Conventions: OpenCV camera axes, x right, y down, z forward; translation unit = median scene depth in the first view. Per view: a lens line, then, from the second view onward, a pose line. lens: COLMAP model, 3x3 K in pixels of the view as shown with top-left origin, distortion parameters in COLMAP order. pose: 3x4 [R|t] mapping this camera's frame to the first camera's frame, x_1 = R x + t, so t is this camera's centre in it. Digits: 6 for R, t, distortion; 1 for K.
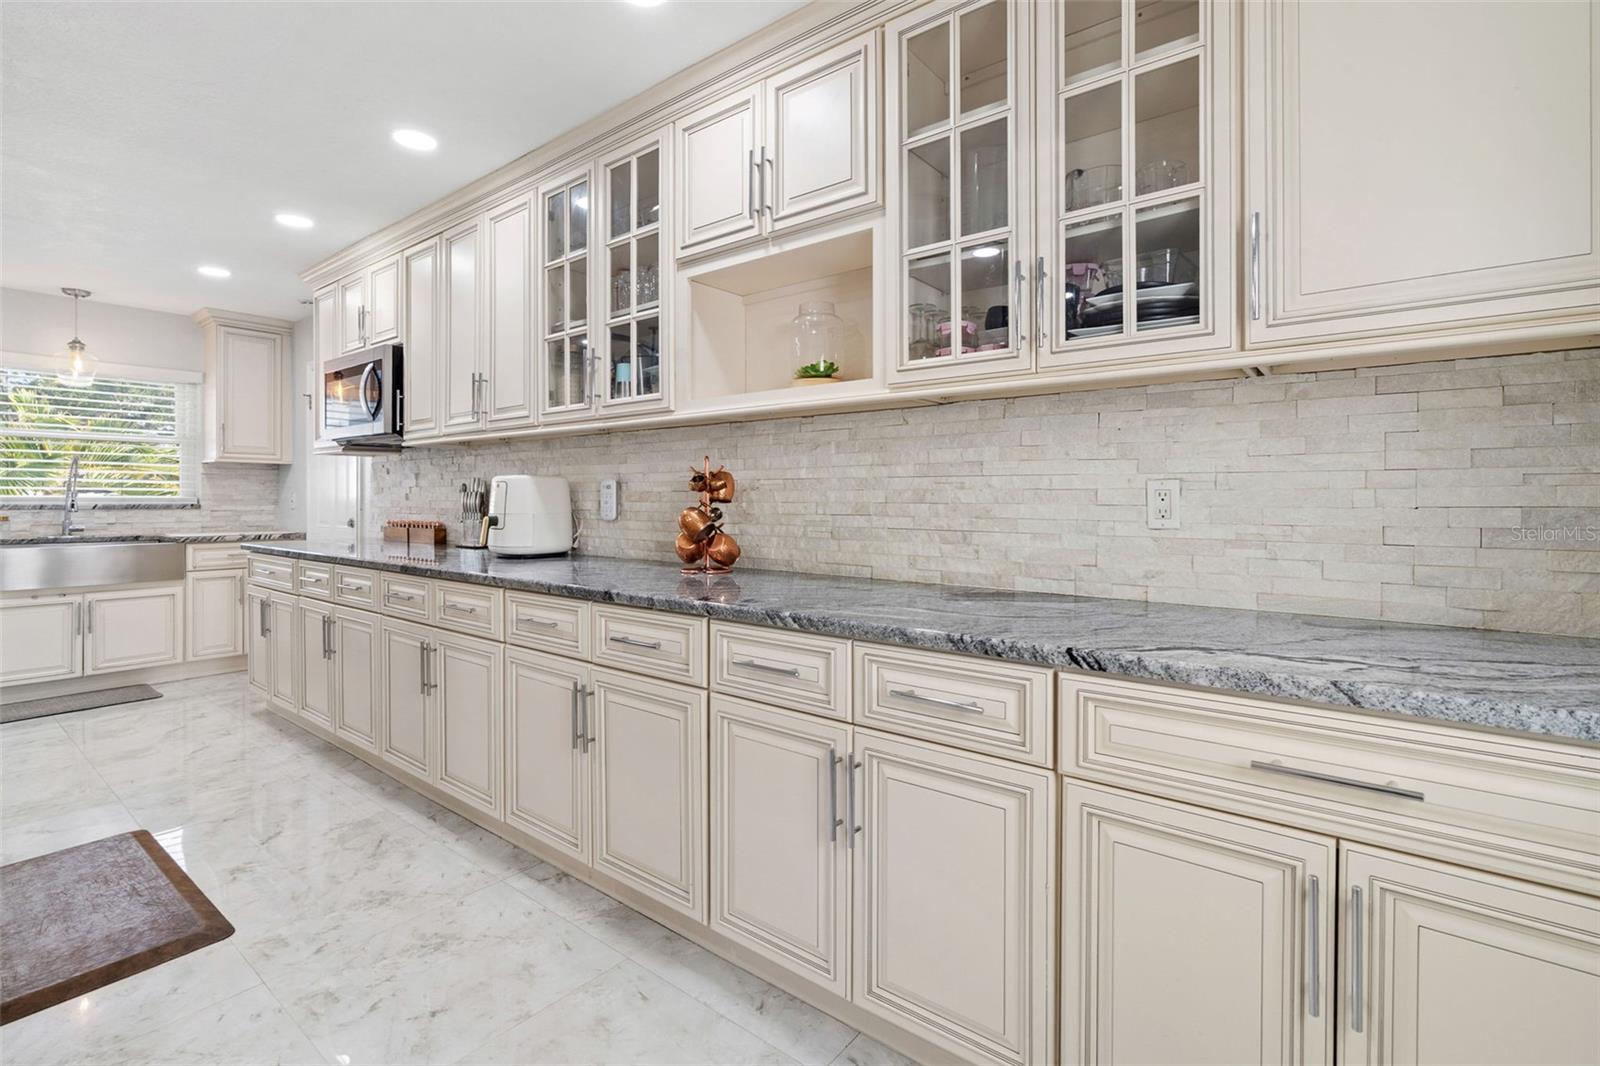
lens RADIAL K [[739.4, 0, 805.9], [0, 739.4, 504.0], [0, 0, 1]] dist [-0.009457, 0.003811]
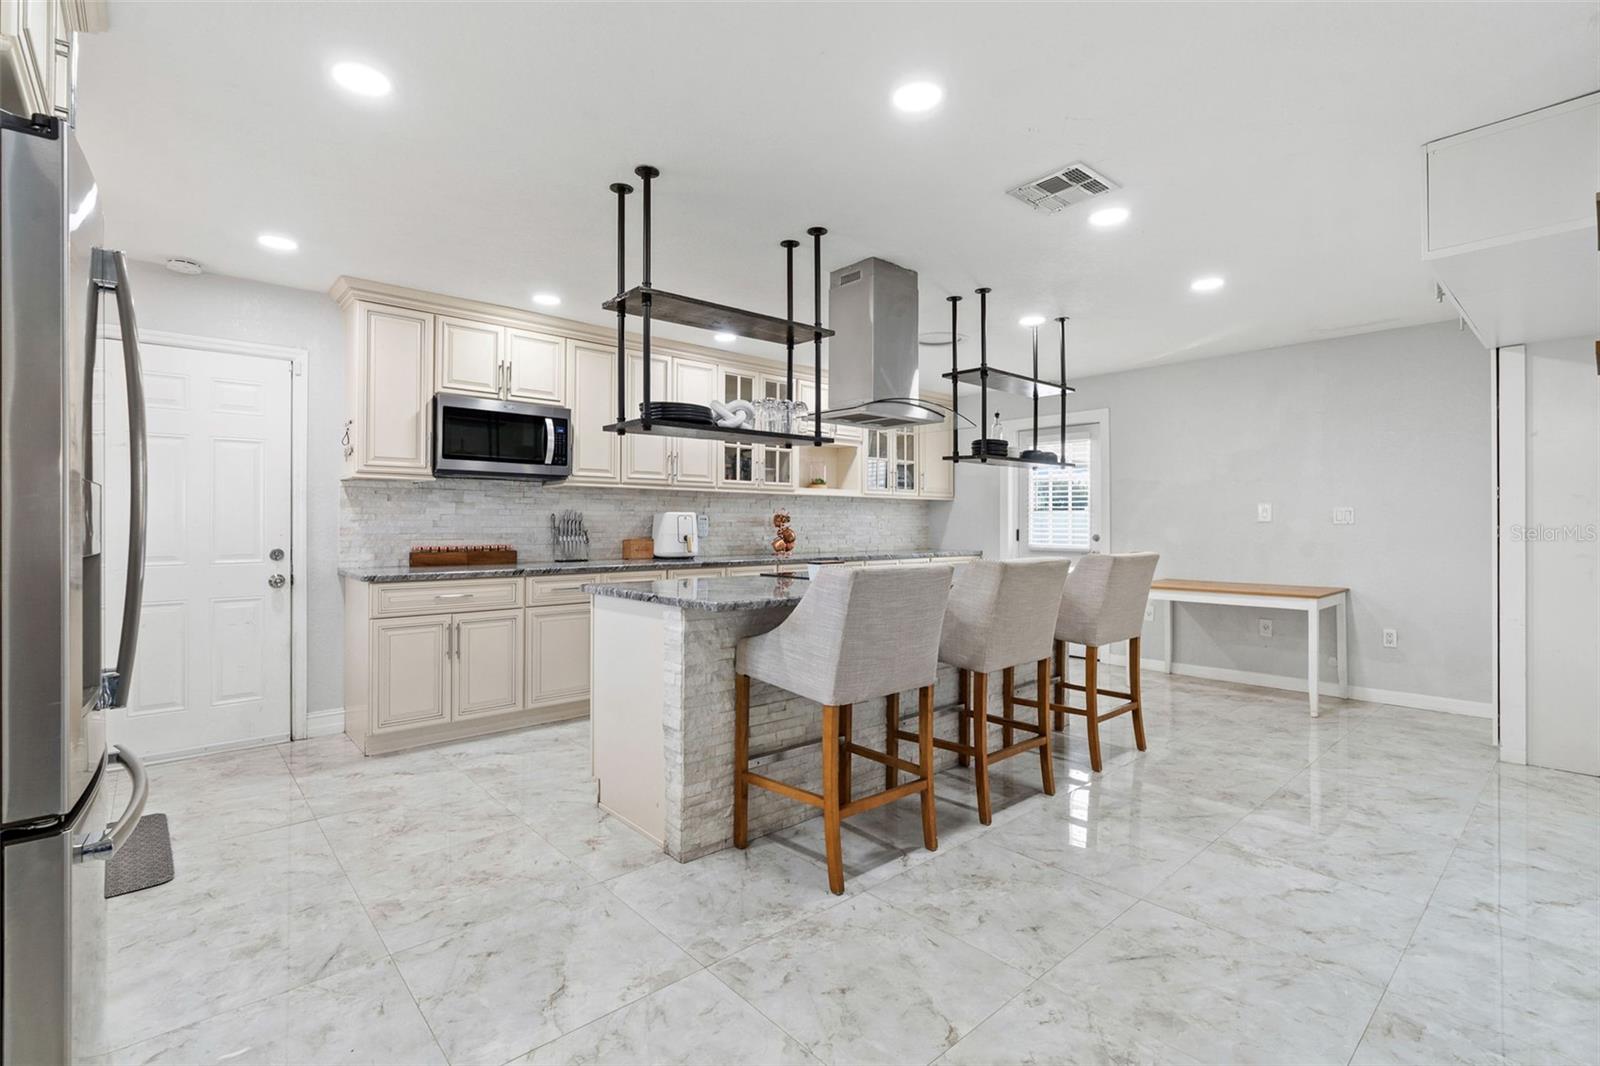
lens RADIAL K [[731.0, 0, 800.8], [0, 731.0, 526.1], [0, 0, 1]] dist [-0.003751, -0.000259]
pose [[0.169602, -0.001998, 0.985511, -2.515709], [0.005906, 0.999982, 0.001011, -0.006483], [-0.985495, 0.005649, 0.169611, 0.515335]]
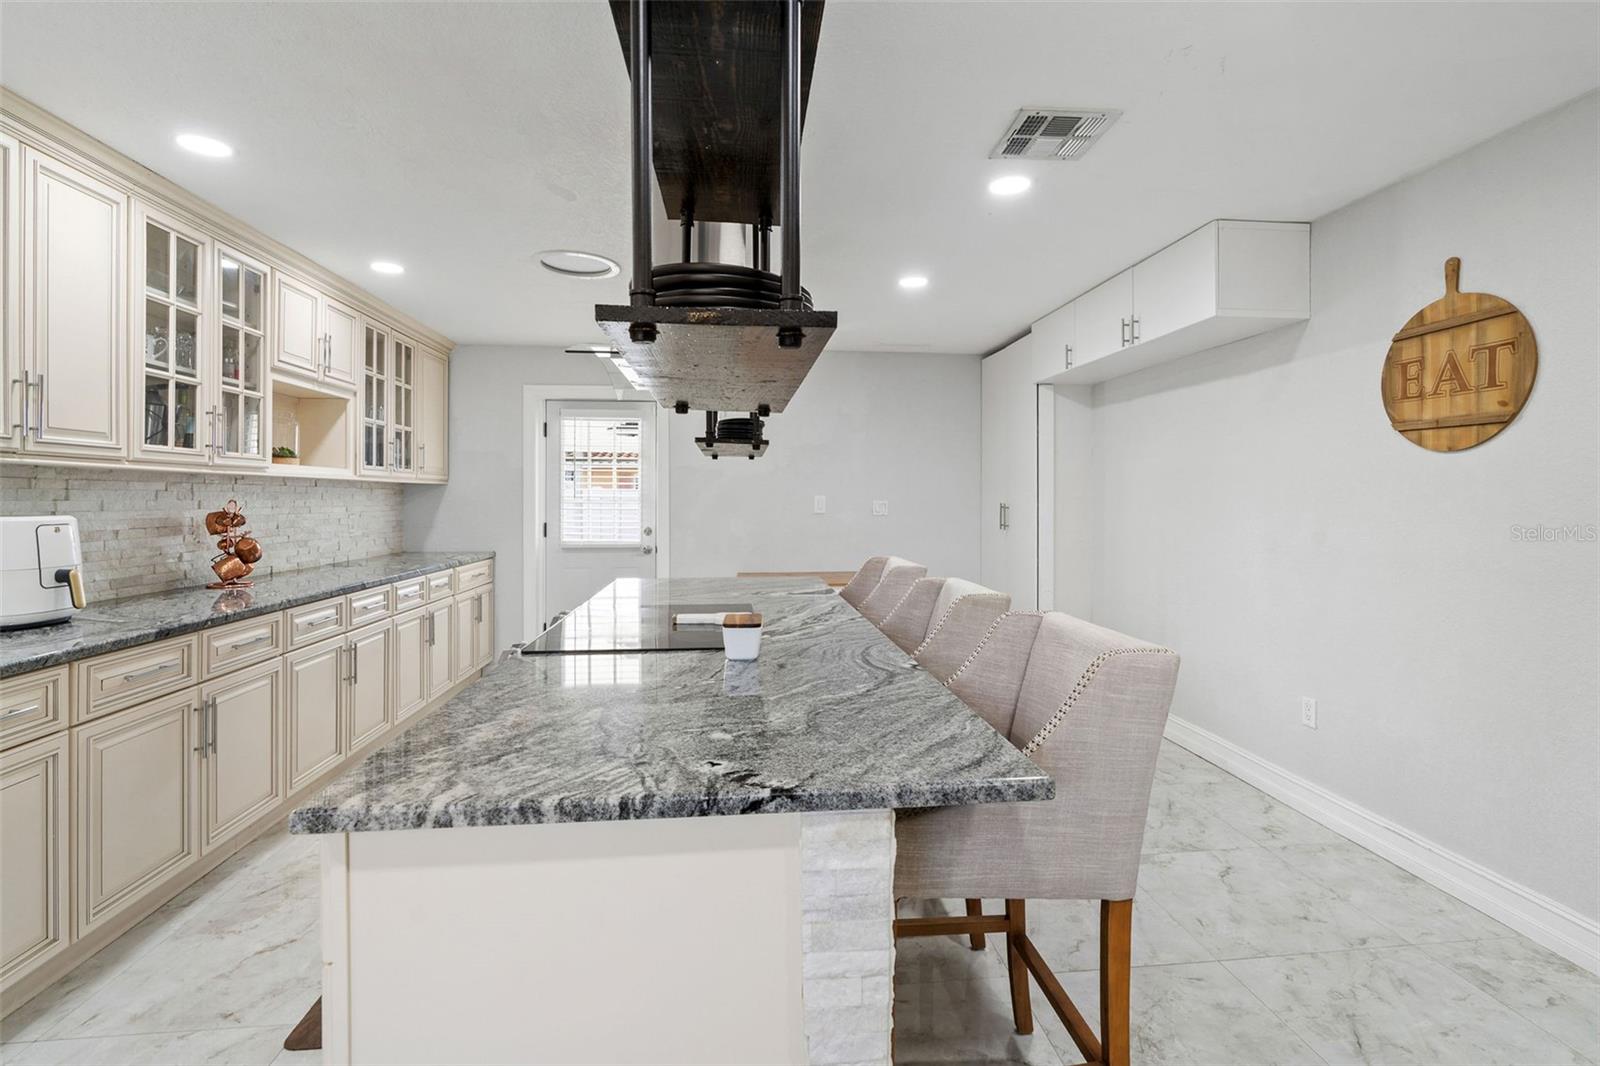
lens RADIAL K [[739.4, 0, 805.9], [0, 739.4, 504.0], [0, 0, 1]] dist [-0.009457, 0.003811]
pose [[-0.700387, -0.005342, 0.713743, -1.798487], [0.005511, 0.999902, 0.012893, -0.067903], [-0.713742, 0.012963, -0.700289, 1.175496]]
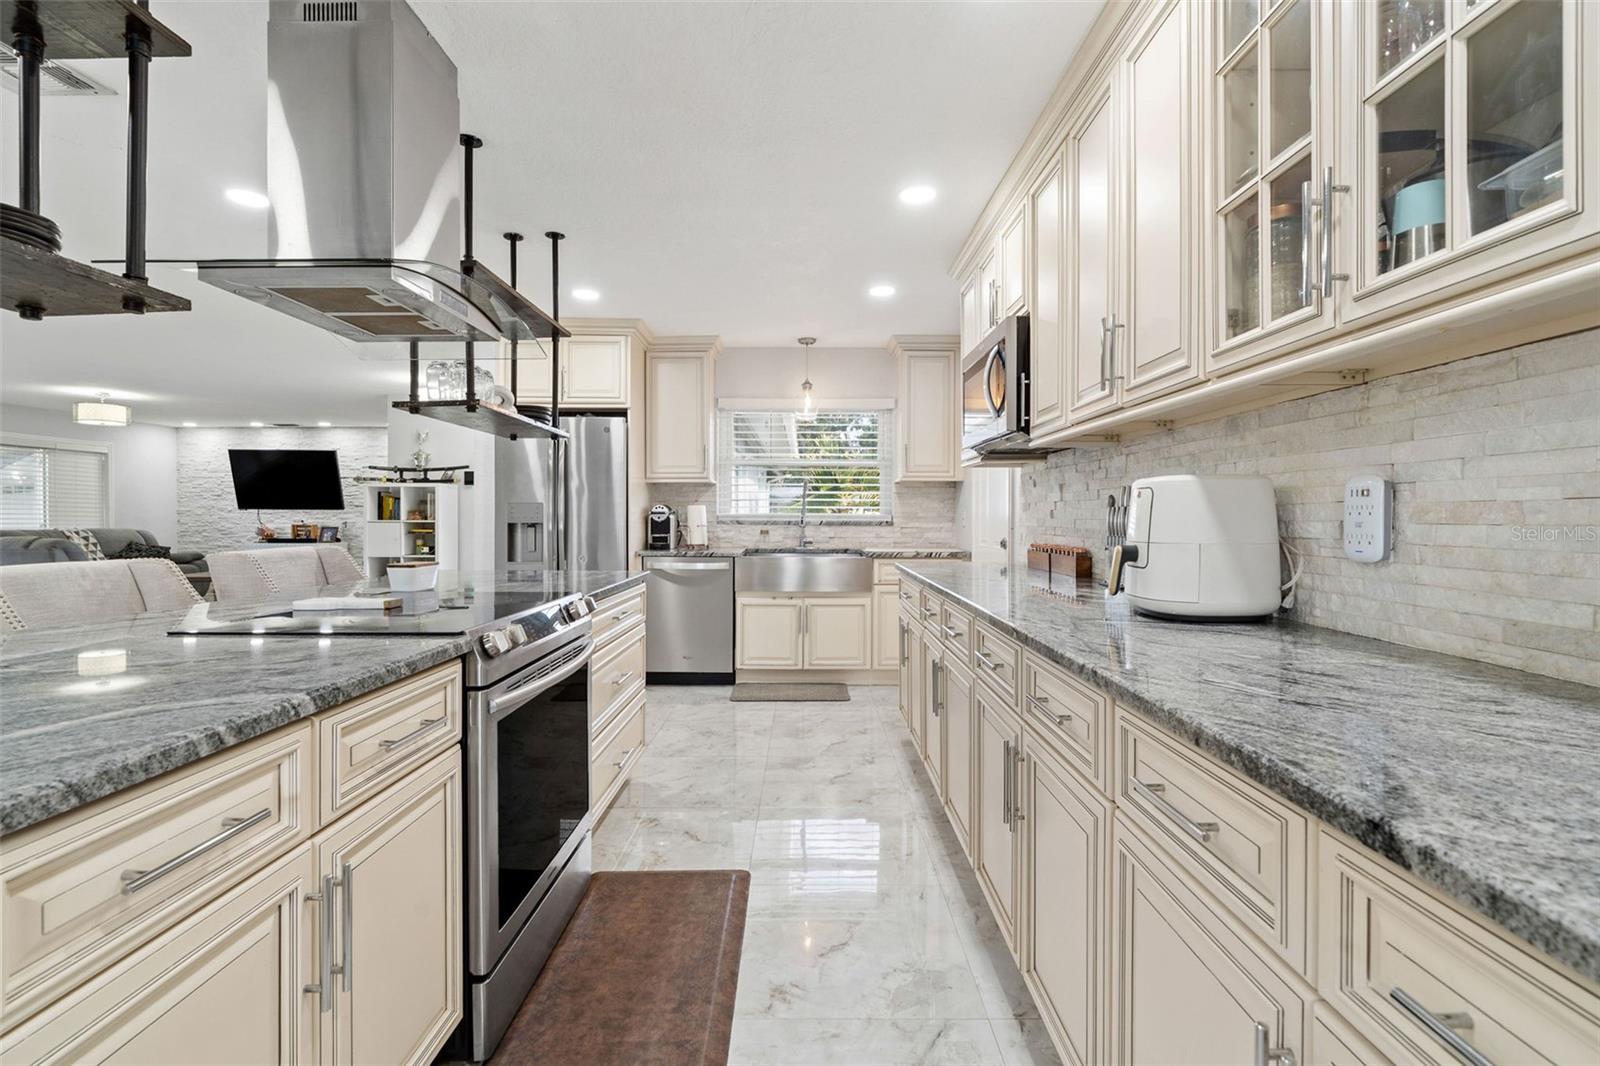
lens RADIAL K [[730.1, 0, 802.3], [0, 730.1, 516.3], [0, 0, 1]] dist [-0.000221, 0.000349]
pose [[0.618831, 0.001571, -0.785522, -0.143737], [-0.007657, 0.999963, -0.004032, -0.003524], [0.785486, 0.008509, 0.618820, 0.499392]]
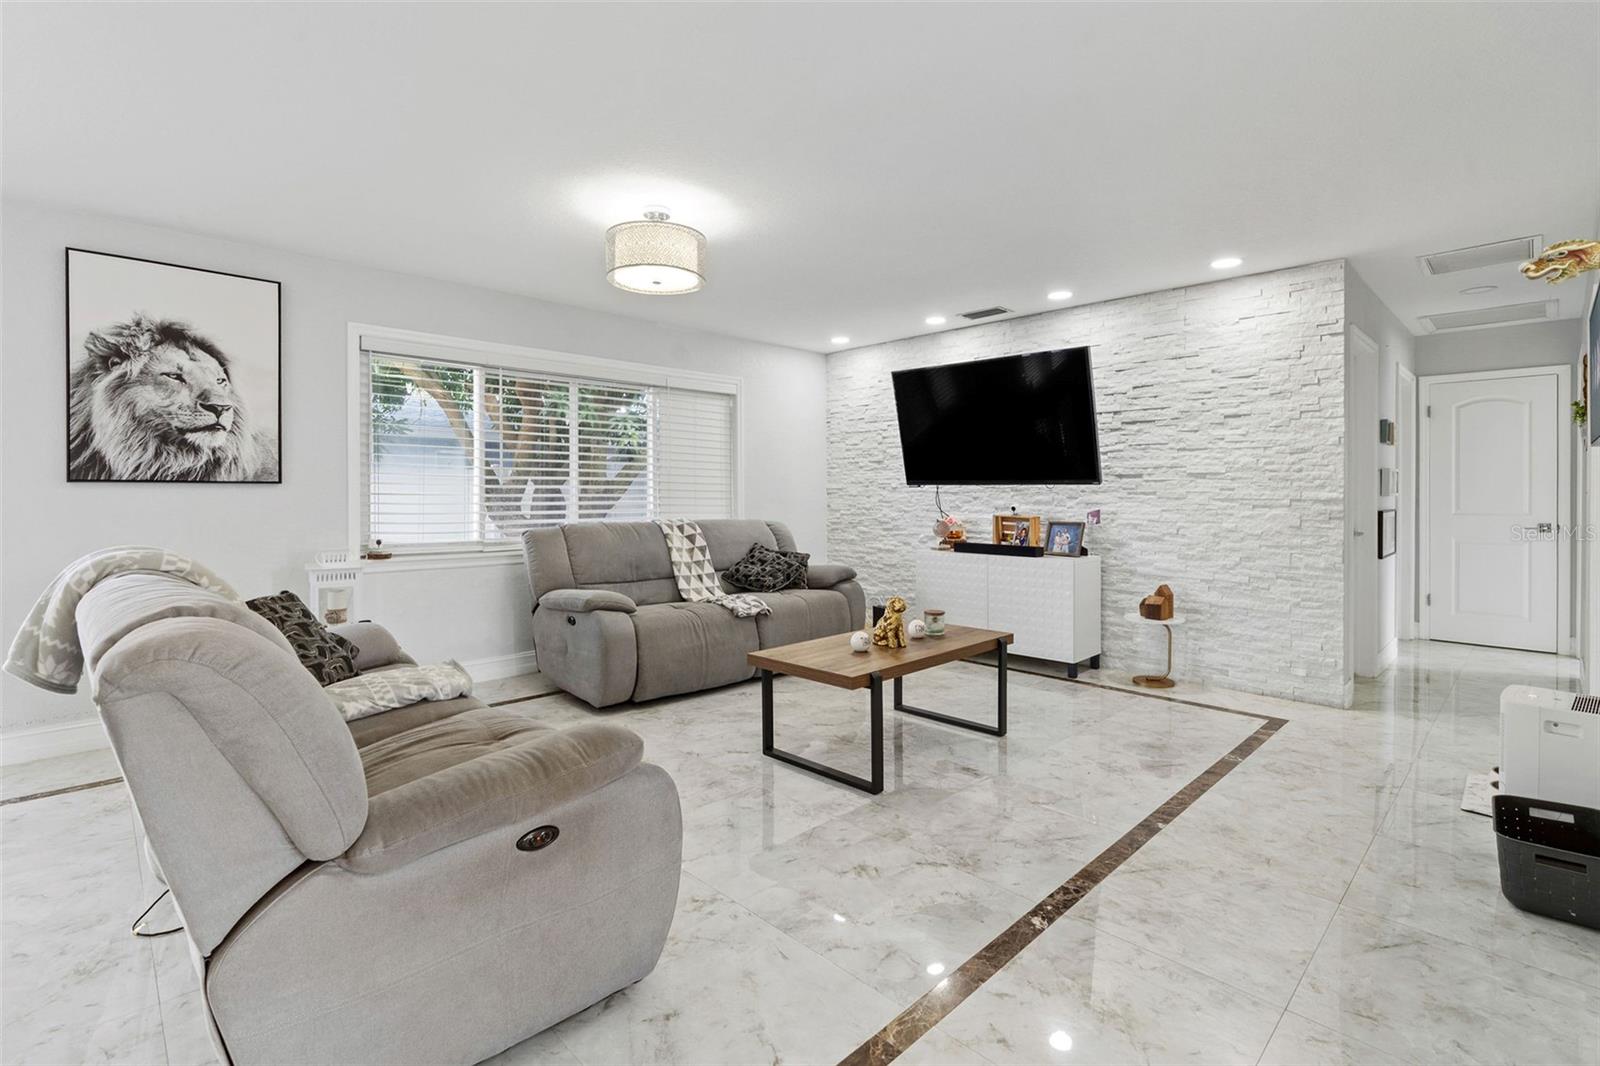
lens RADIAL K [[748.3, 0, 808.0], [0, 748.3, 494.7], [0, 0, 1]] dist [-0.002242, 0.000678]
pose [[-0.114105, 0.001190, -0.993468, -3.125772], [-0.007676, 0.999968, 0.002079, -0.009535], [0.993439, 0.007863, -0.114093, 0.509912]]
